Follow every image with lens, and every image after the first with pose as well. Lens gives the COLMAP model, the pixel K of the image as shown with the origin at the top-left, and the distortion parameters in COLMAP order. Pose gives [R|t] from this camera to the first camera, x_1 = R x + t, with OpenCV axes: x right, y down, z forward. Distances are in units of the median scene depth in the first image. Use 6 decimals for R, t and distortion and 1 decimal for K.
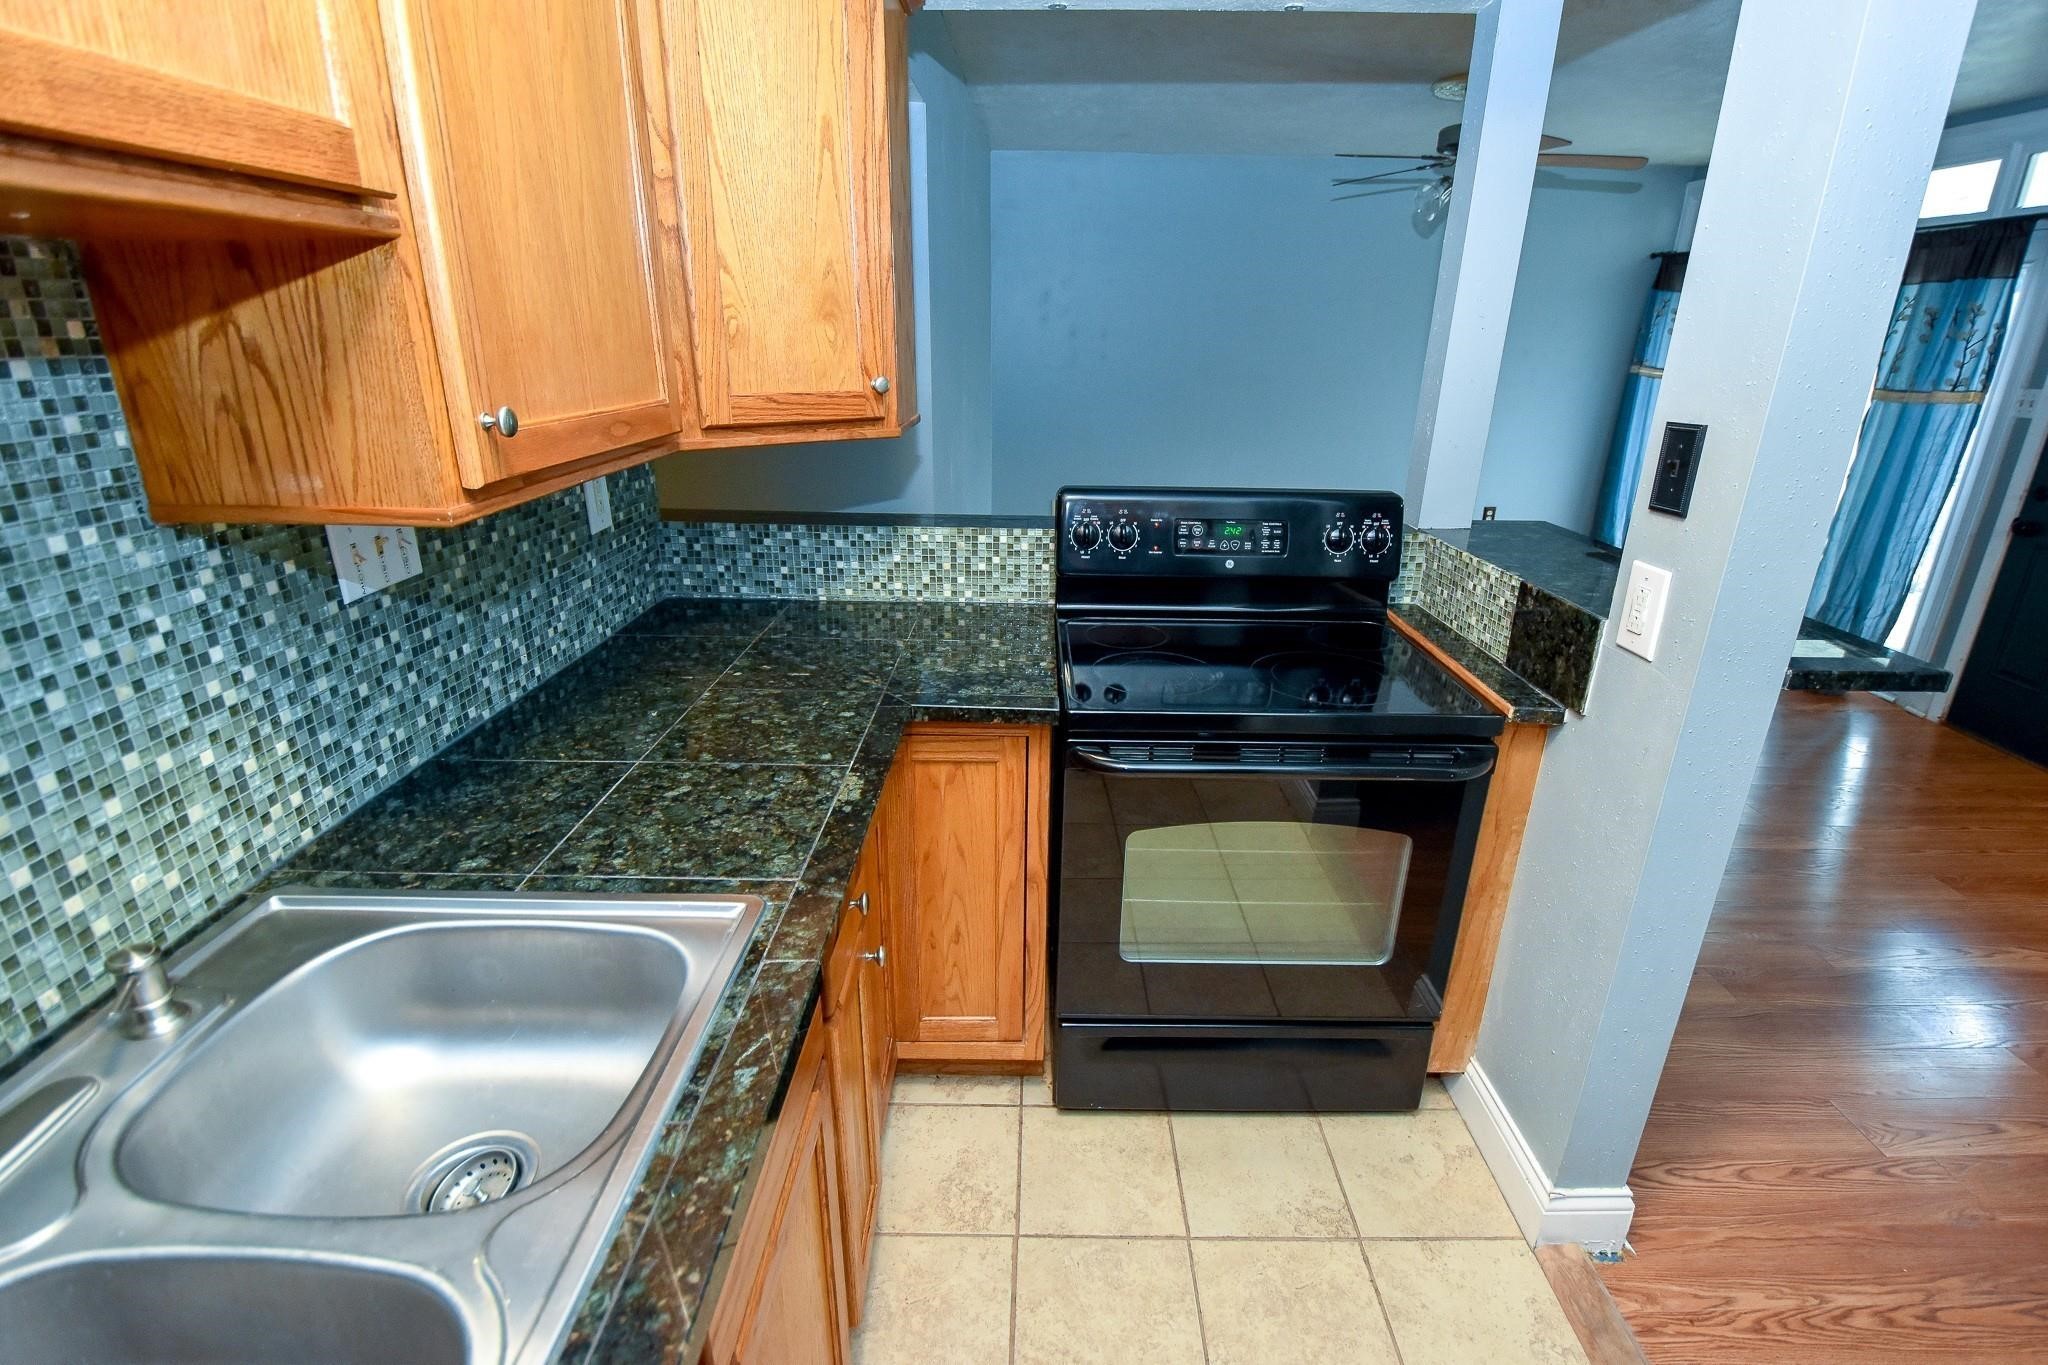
lens RADIAL K [[915.9, 0, 1028.1], [0, 915.9, 685.4], [0, 0, 1]] dist [0.011333, -0.020385]
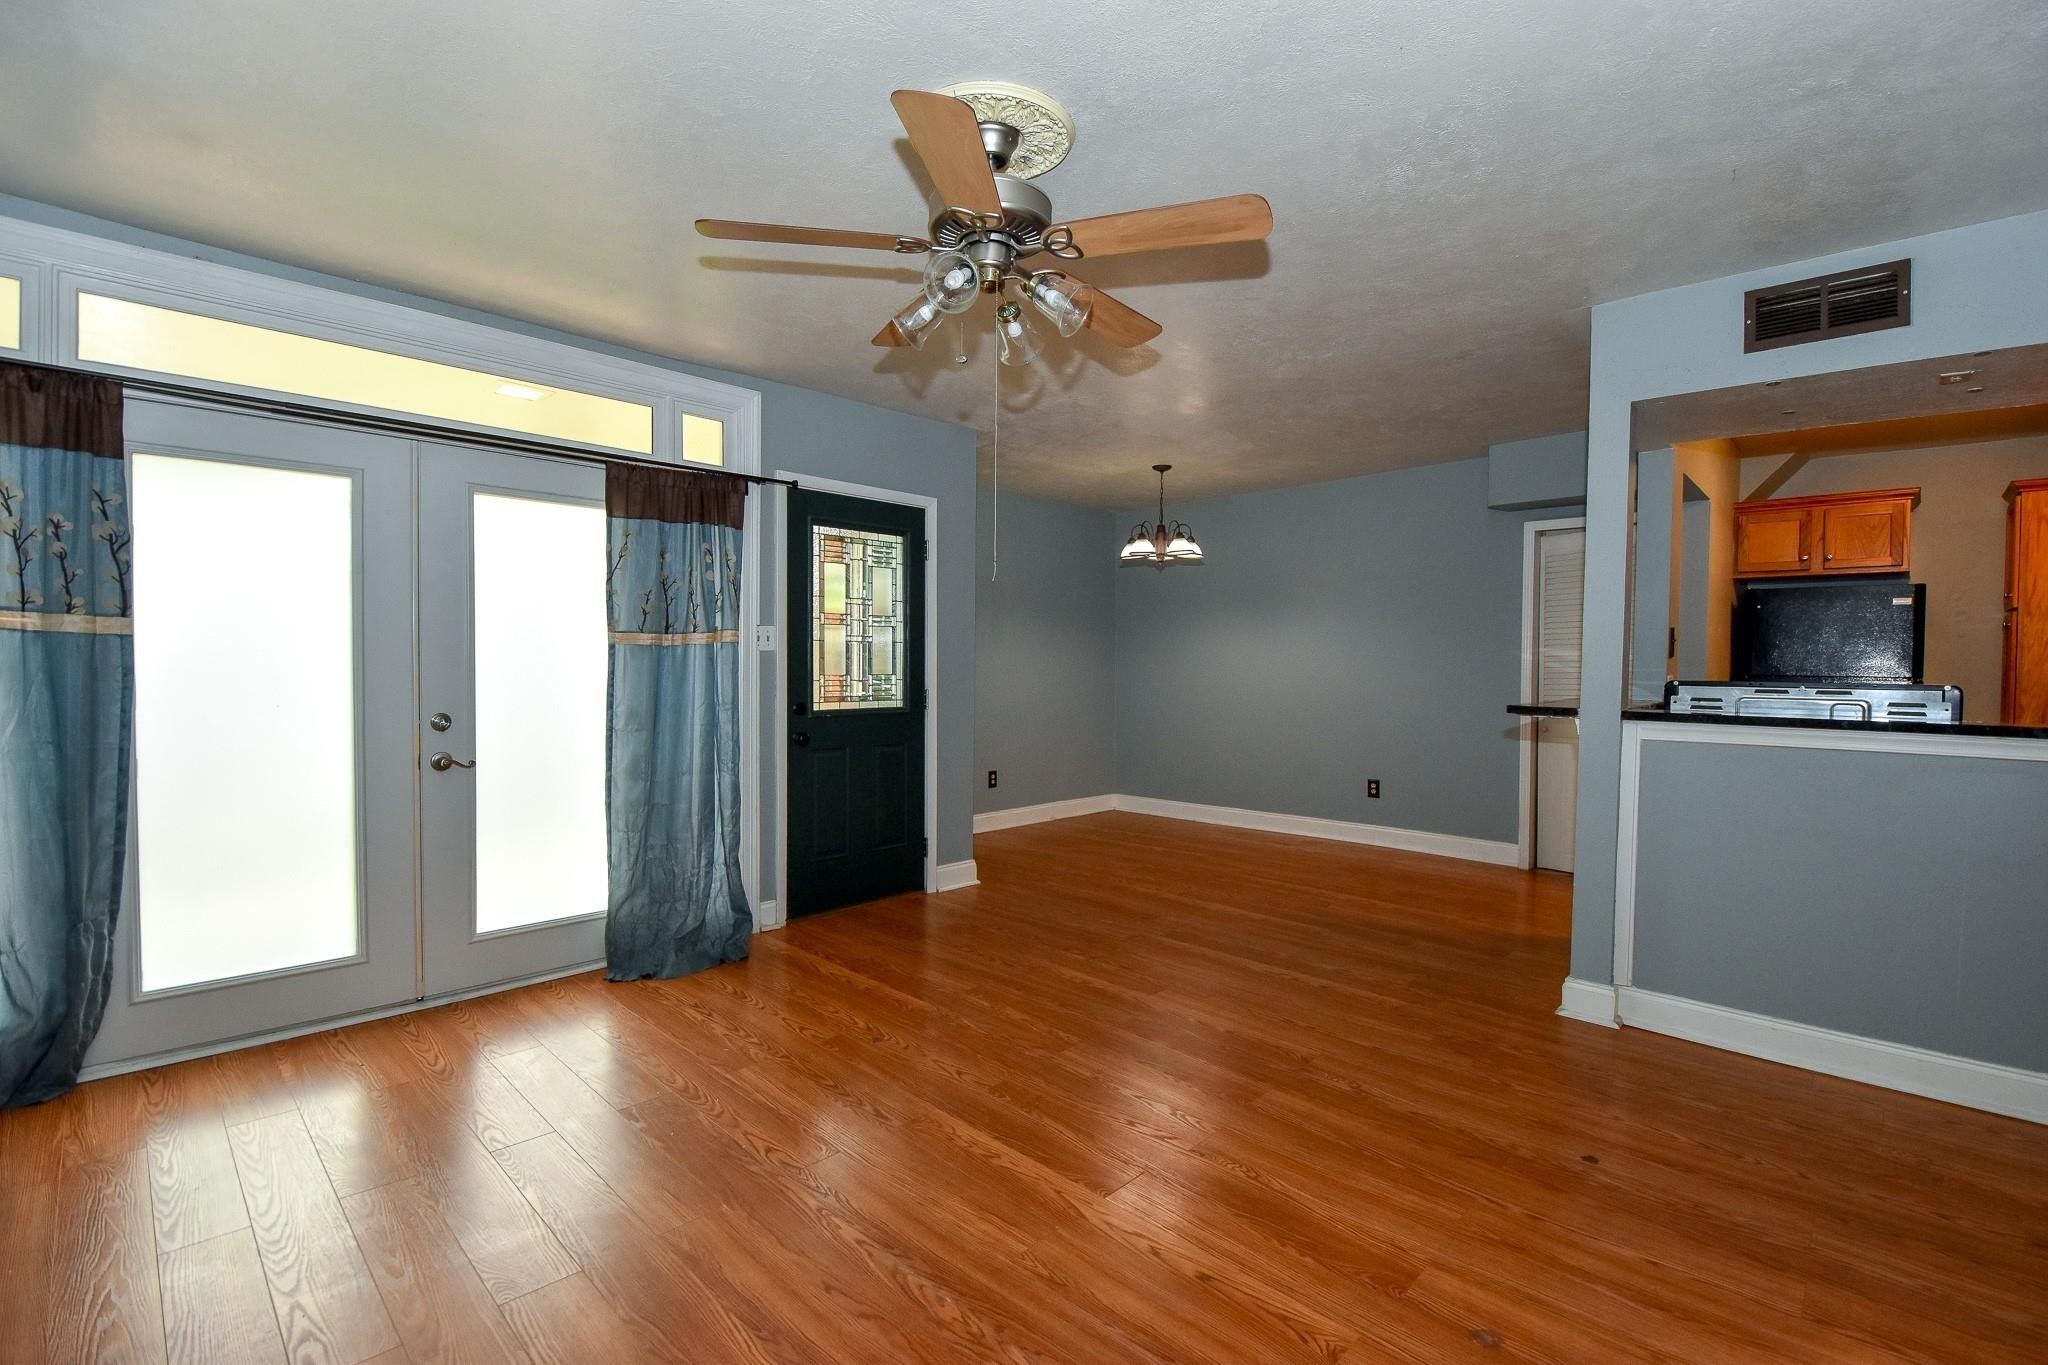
lens RADIAL K [[915.9, 0, 1028.1], [0, 915.9, 685.4], [0, 0, 1]] dist [0.011333, -0.020385]
pose [[-0.738862, -0.034551, 0.672971, 0.046969], [0.227065, 0.927514, 0.296916, -0.329964], [-0.634449, 0.372188, -0.677459, 0.999052]]
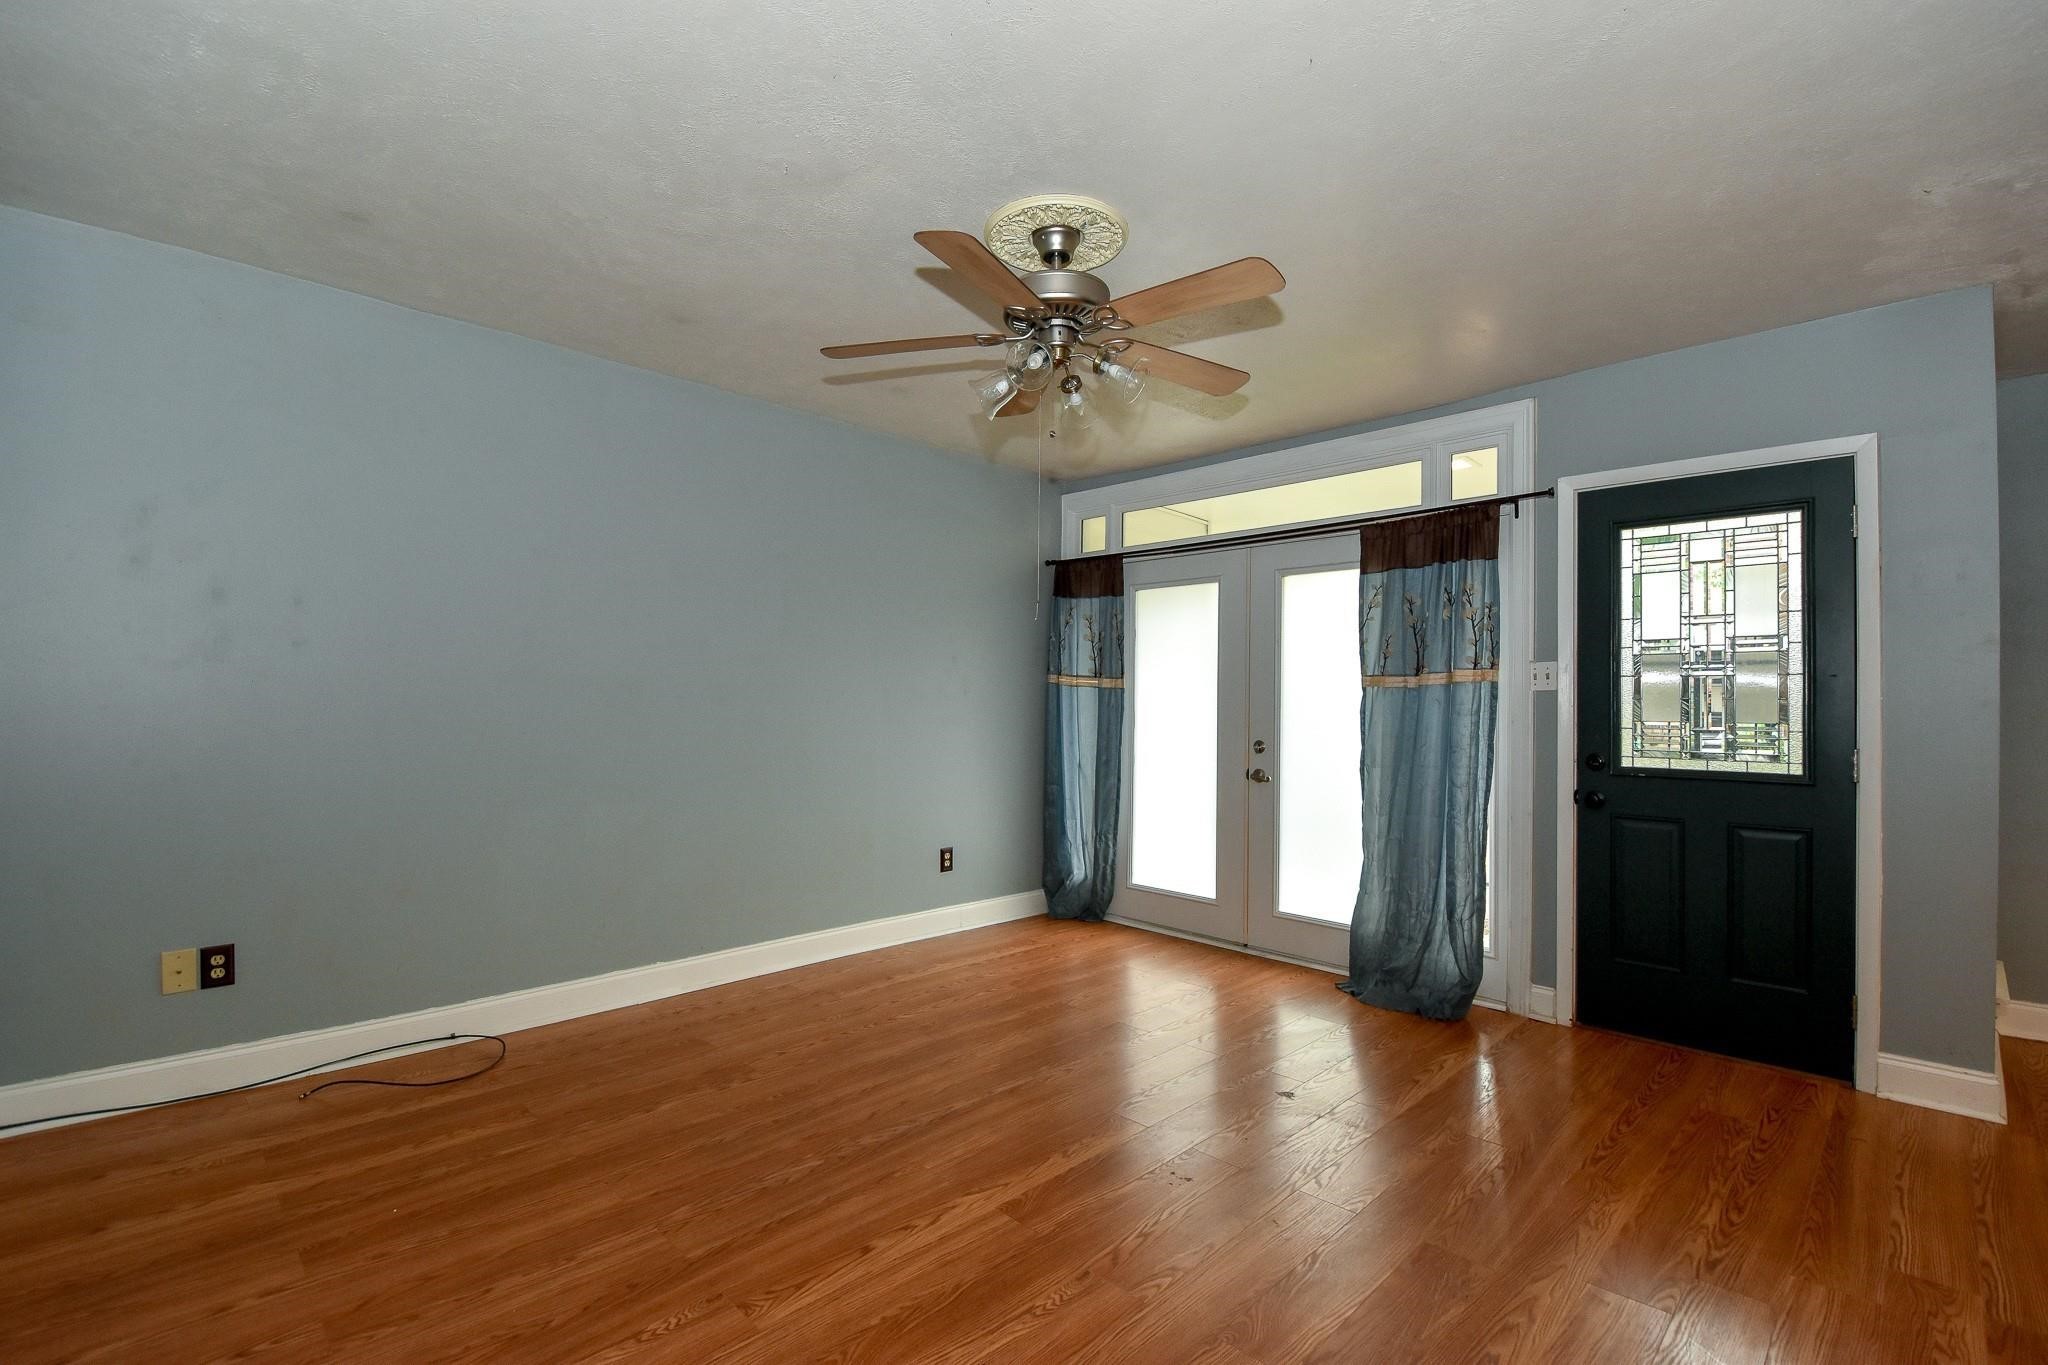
lens RADIAL K [[915.9, 0, 1028.1], [0, 915.9, 685.4], [0, 0, 1]] dist [0.011333, -0.020385]
pose [[0.688427, 0.011754, 0.725210, -0.004645], [0.256804, 0.931149, -0.258870, -0.117715], [-0.678321, 0.364450, 0.638010, 0.464209]]
